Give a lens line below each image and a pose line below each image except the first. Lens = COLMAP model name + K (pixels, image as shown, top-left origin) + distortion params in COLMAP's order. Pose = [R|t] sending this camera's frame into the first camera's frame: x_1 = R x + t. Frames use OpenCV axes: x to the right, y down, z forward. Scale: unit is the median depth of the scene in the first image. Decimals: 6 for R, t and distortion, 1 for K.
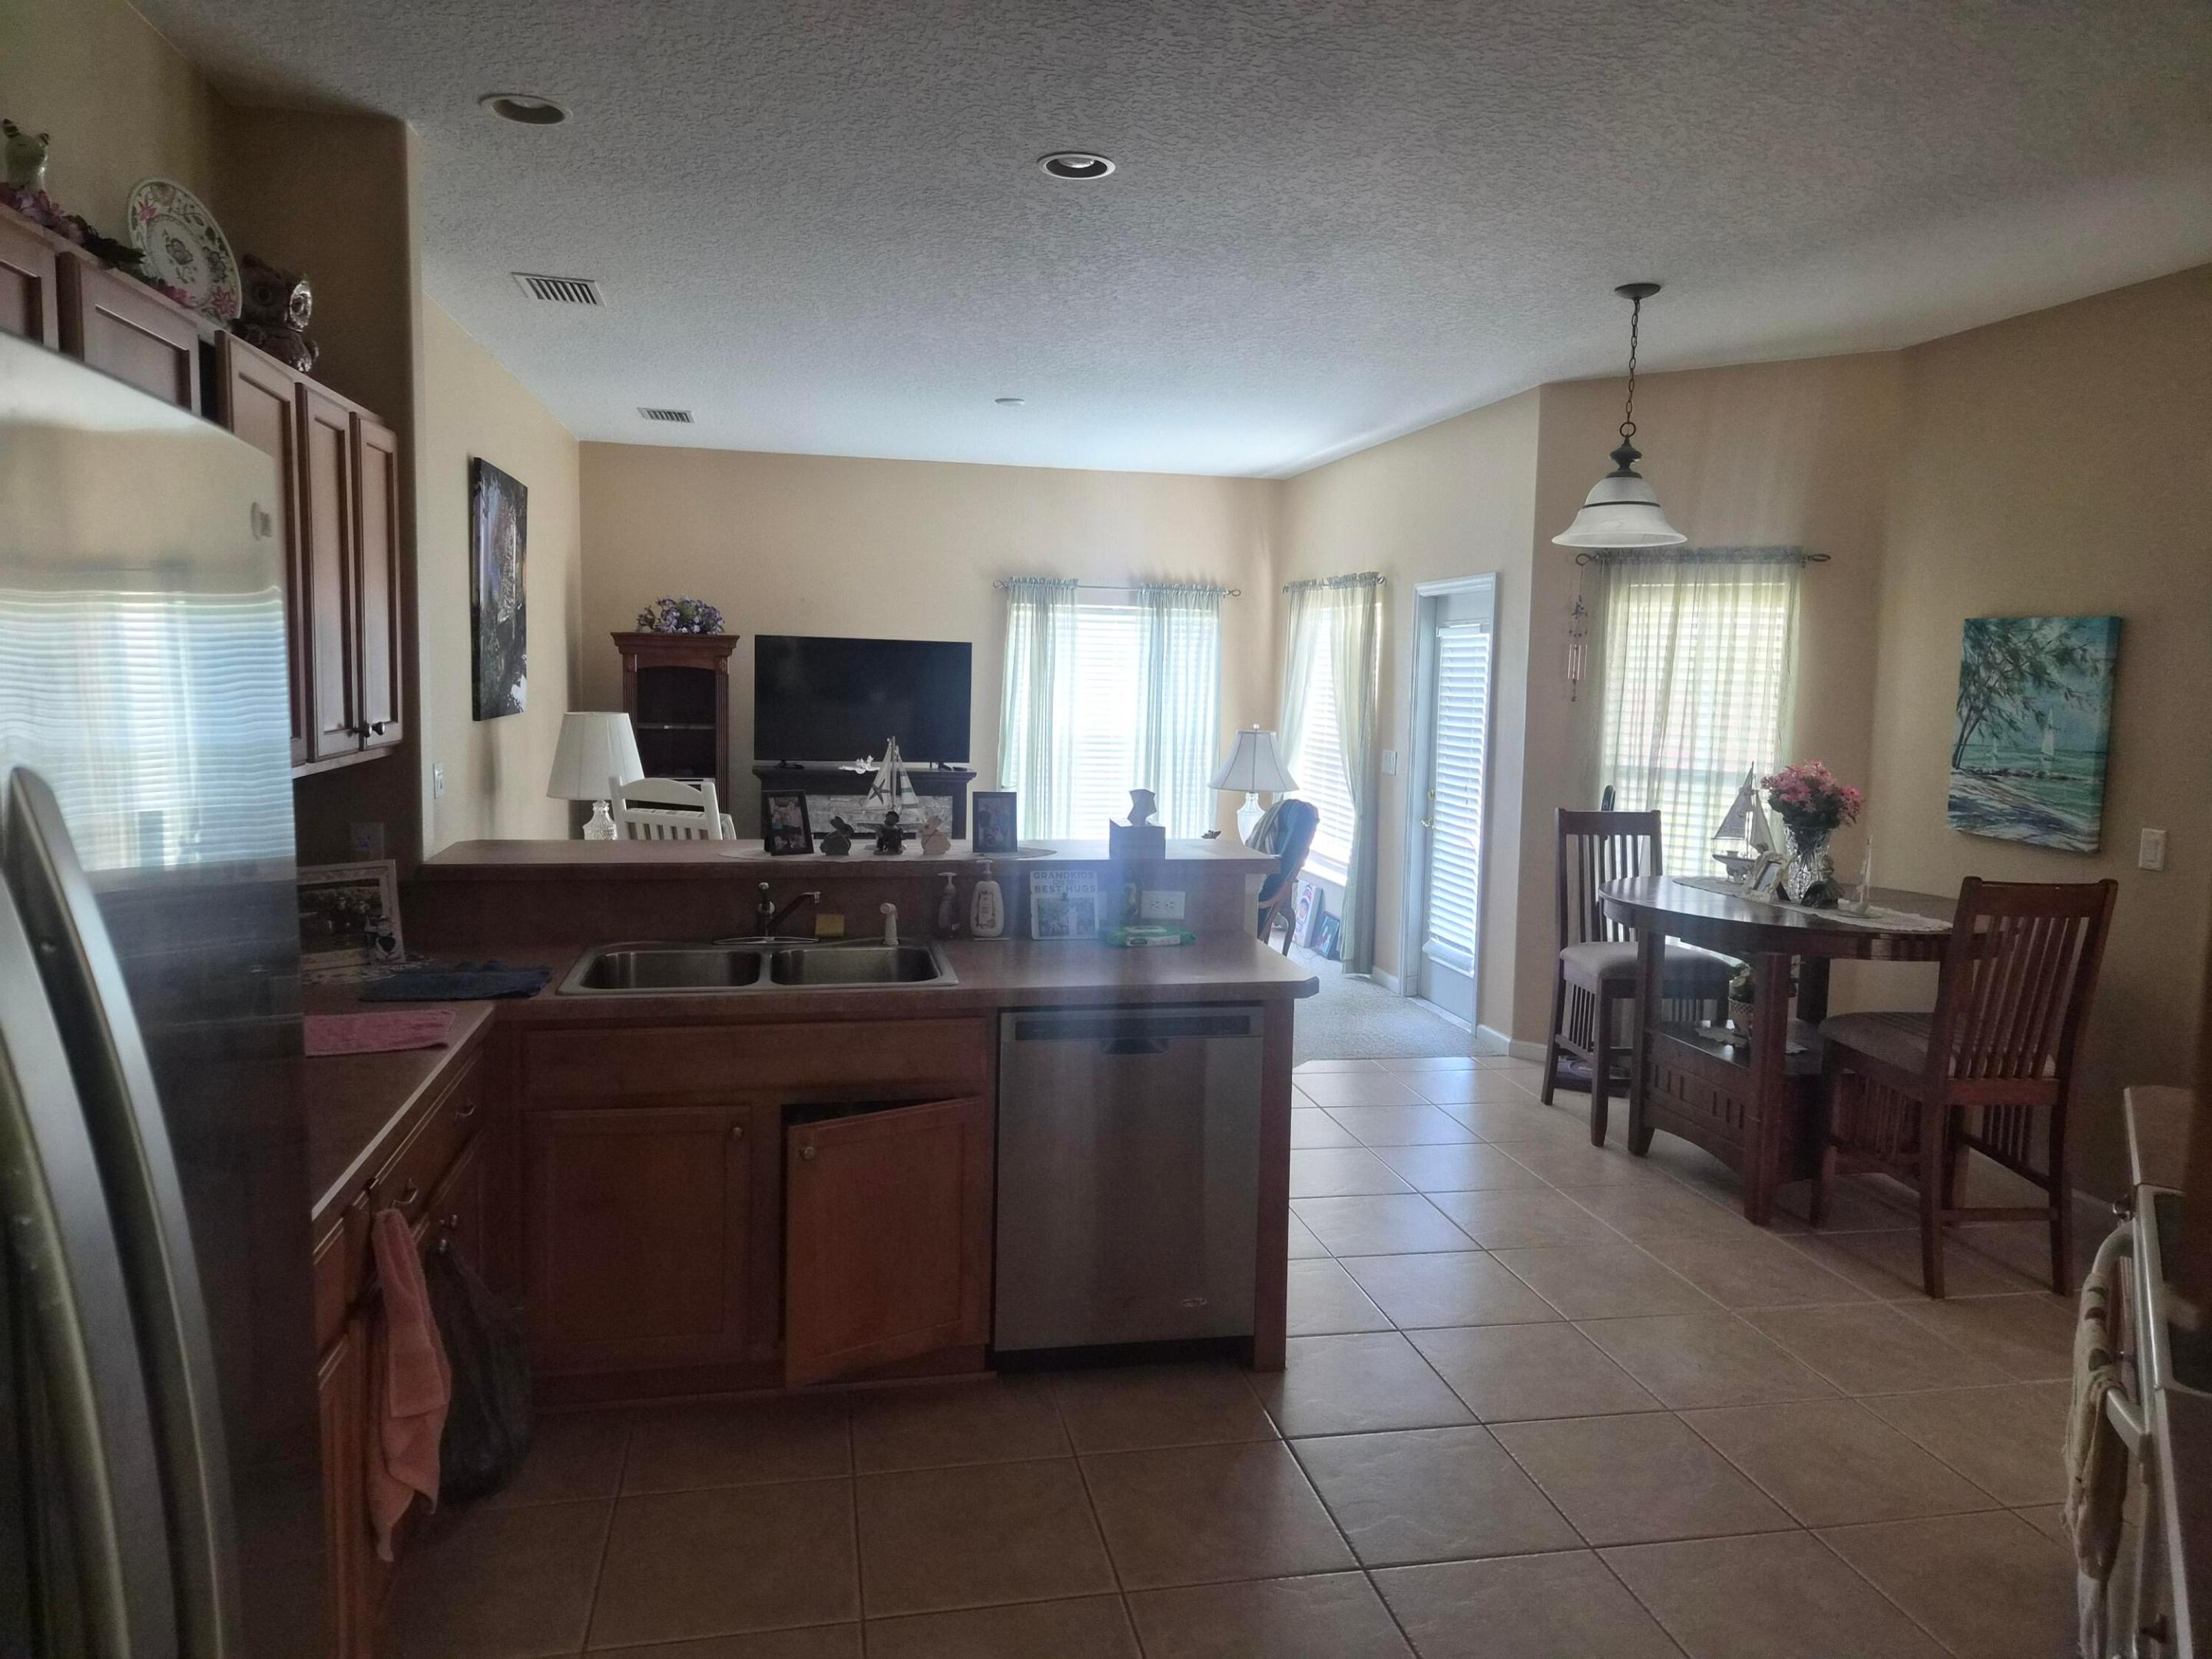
lens RADIAL K [[1478.1, 0, 1086.1], [0, 1478.1, 777.9], [0, 0, 1]] dist [0.067158, -0.050710]
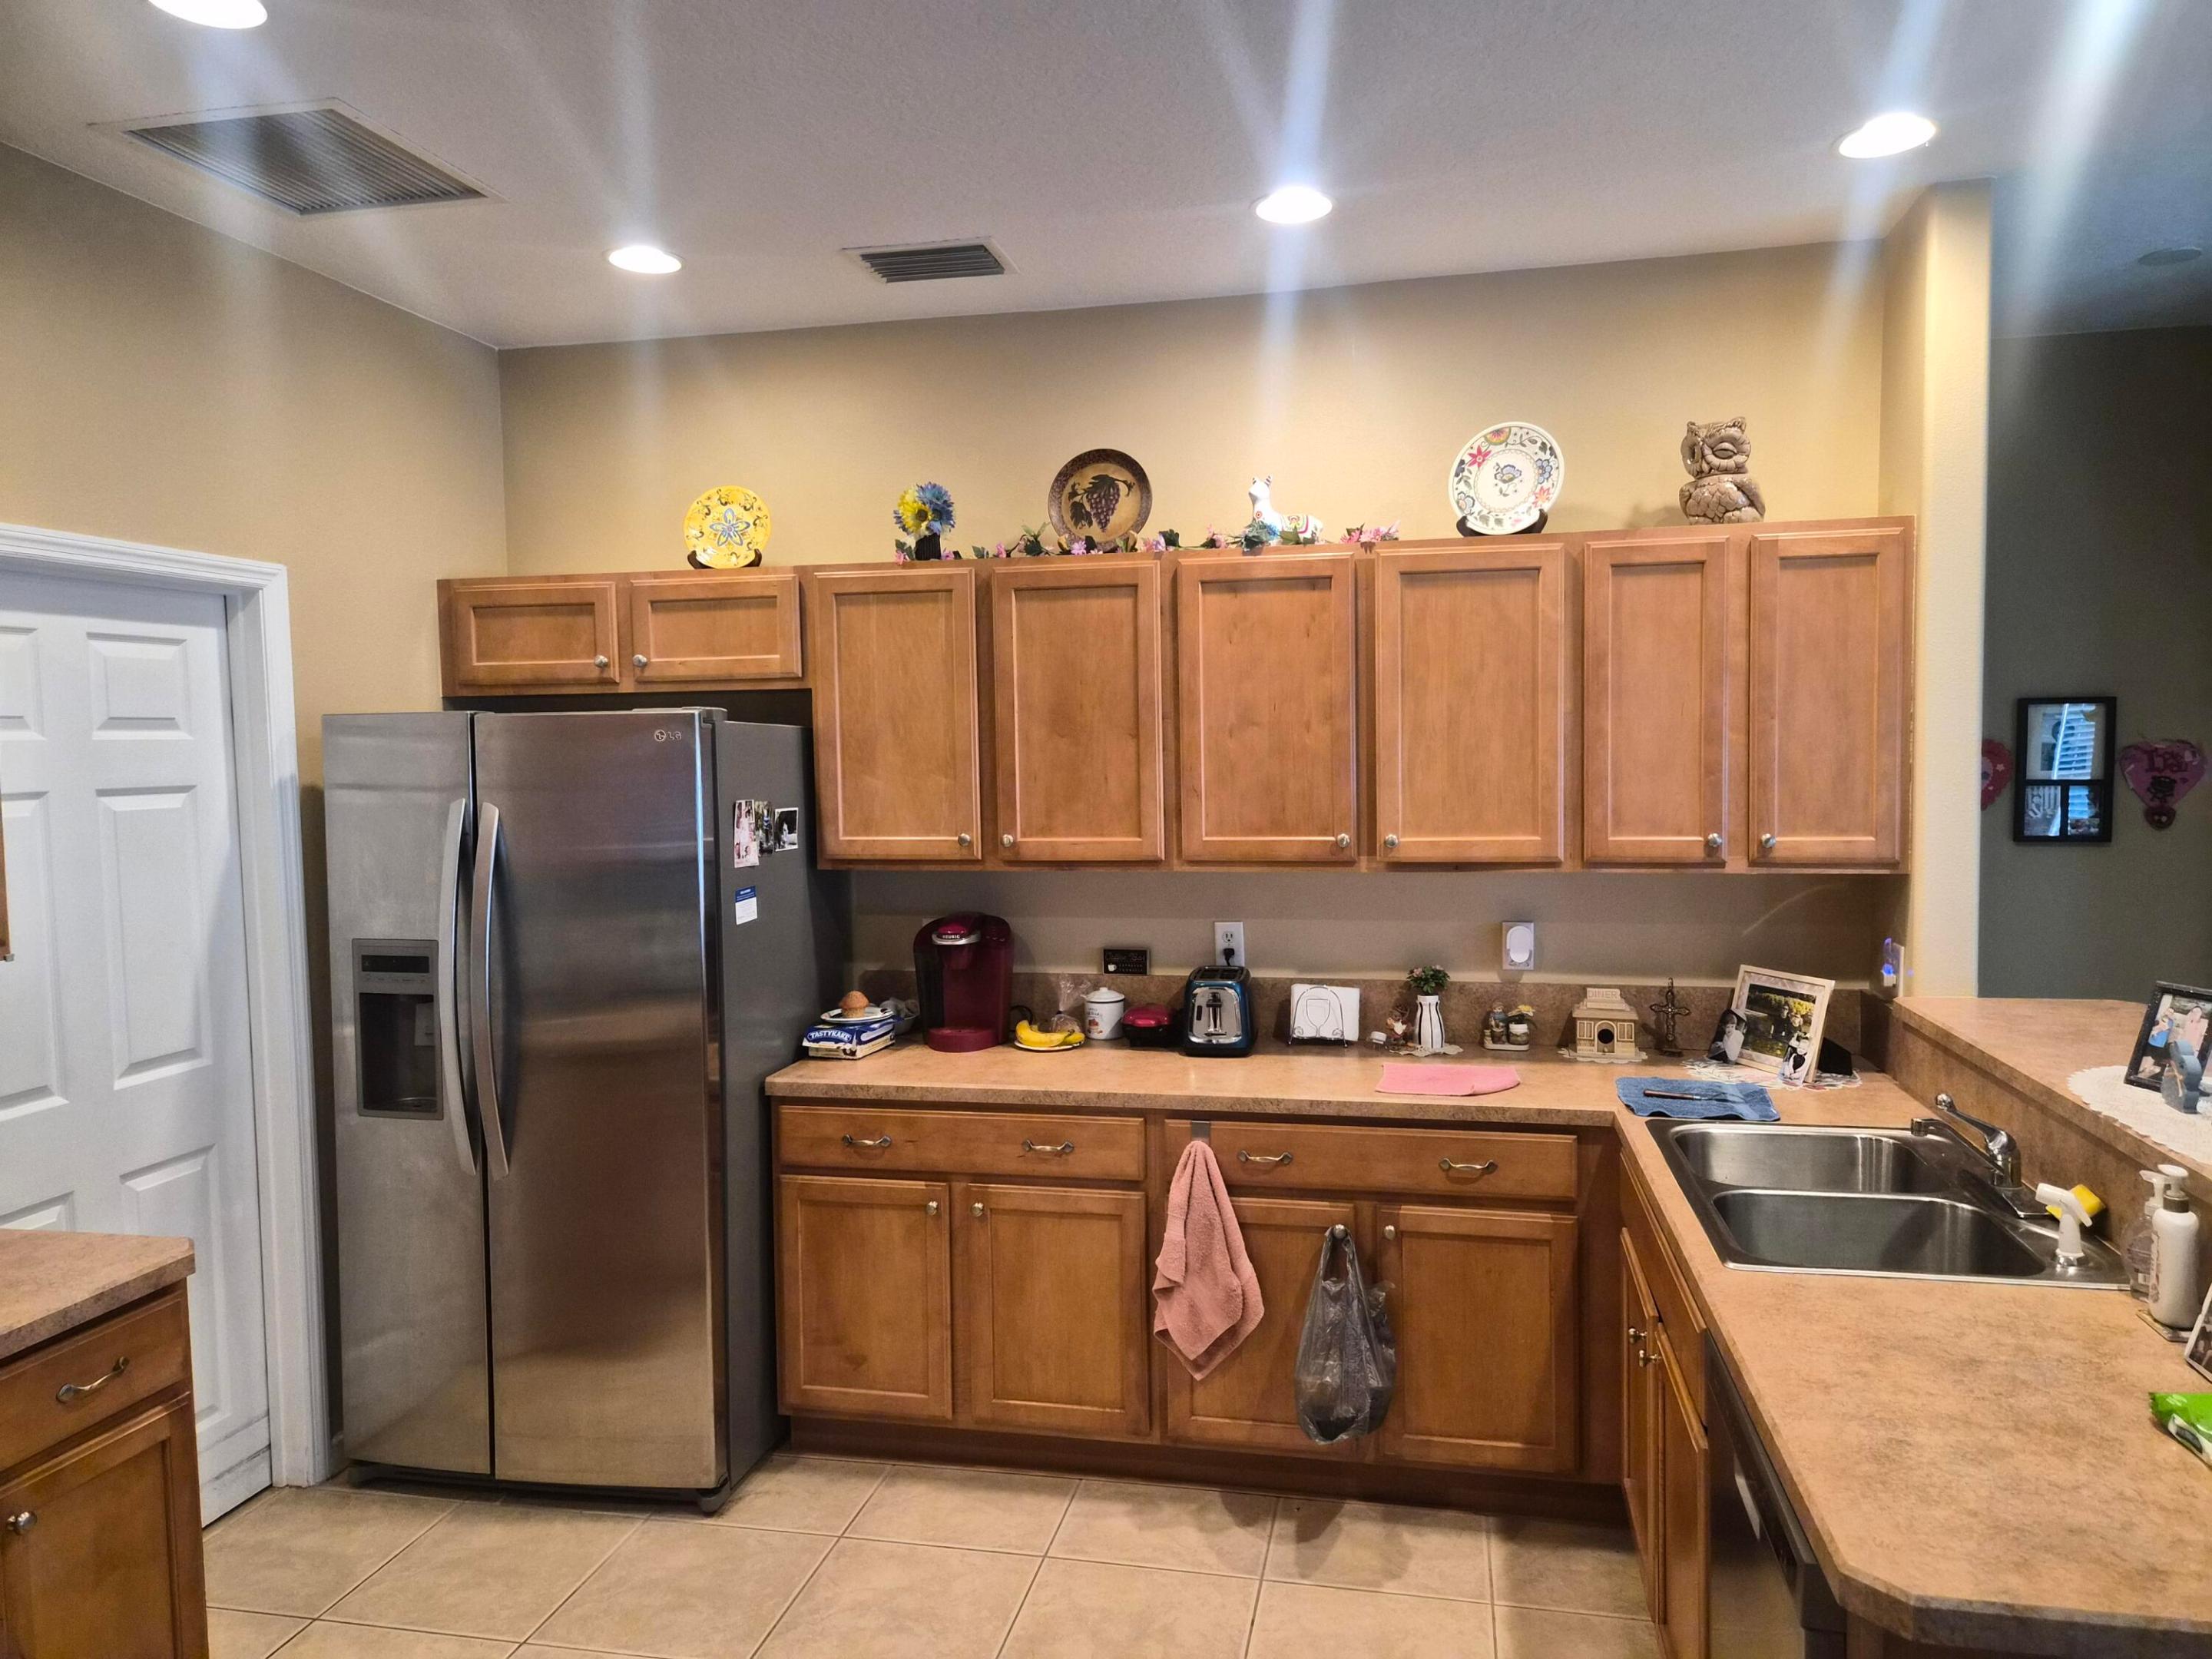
lens RADIAL K [[1478.1, 0, 1120.5], [0, 1478.1, 830.2], [0, 0, 1]] dist [0.067158, -0.050710]
pose [[-0.397516, 0.039918, -0.916726, 0.411267], [-0.069983, 0.994825, 0.073665, -0.055654], [0.914923, 0.093438, -0.392665, 0.655013]]
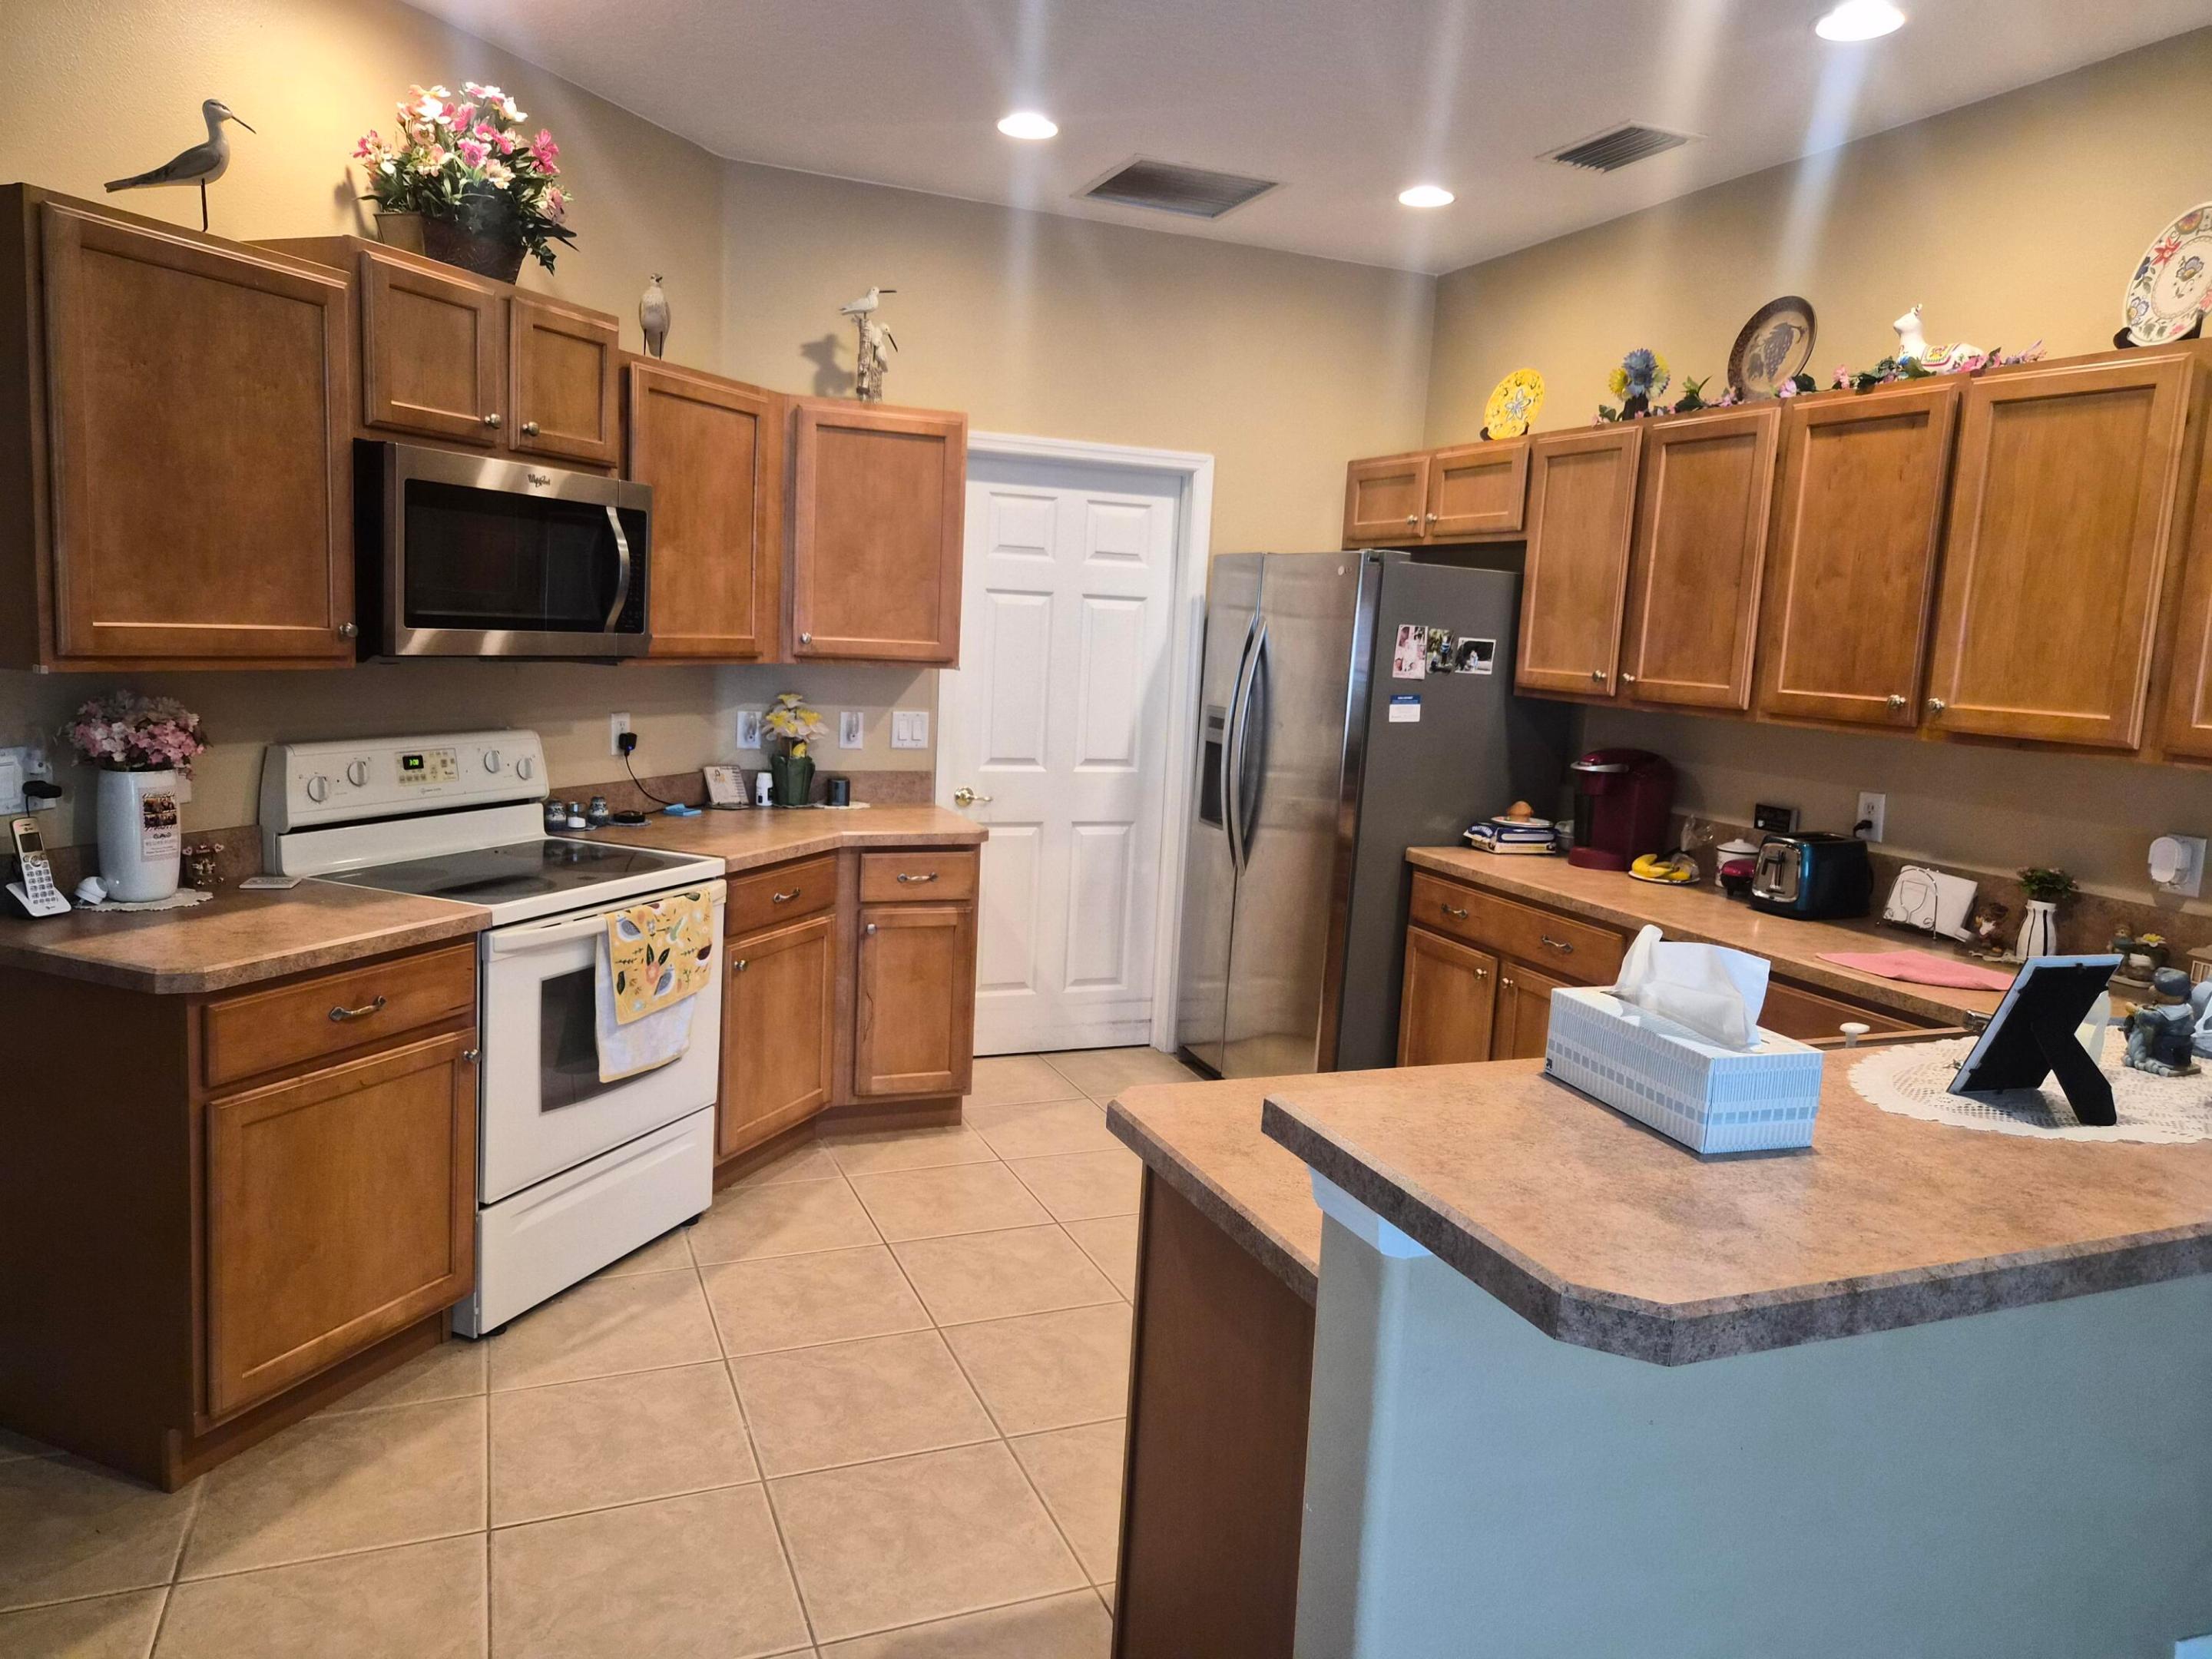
lens RADIAL K [[1478.1, 0, 1087.1], [0, 1478.1, 808.3], [0, 0, 1]] dist [0.067158, -0.050710]
pose [[-0.980109, -0.048079, -0.192547, 0.197628], [-0.088601, 0.974161, 0.207752, -0.066404], [0.177584, 0.220680, -0.959044, 1.054622]]
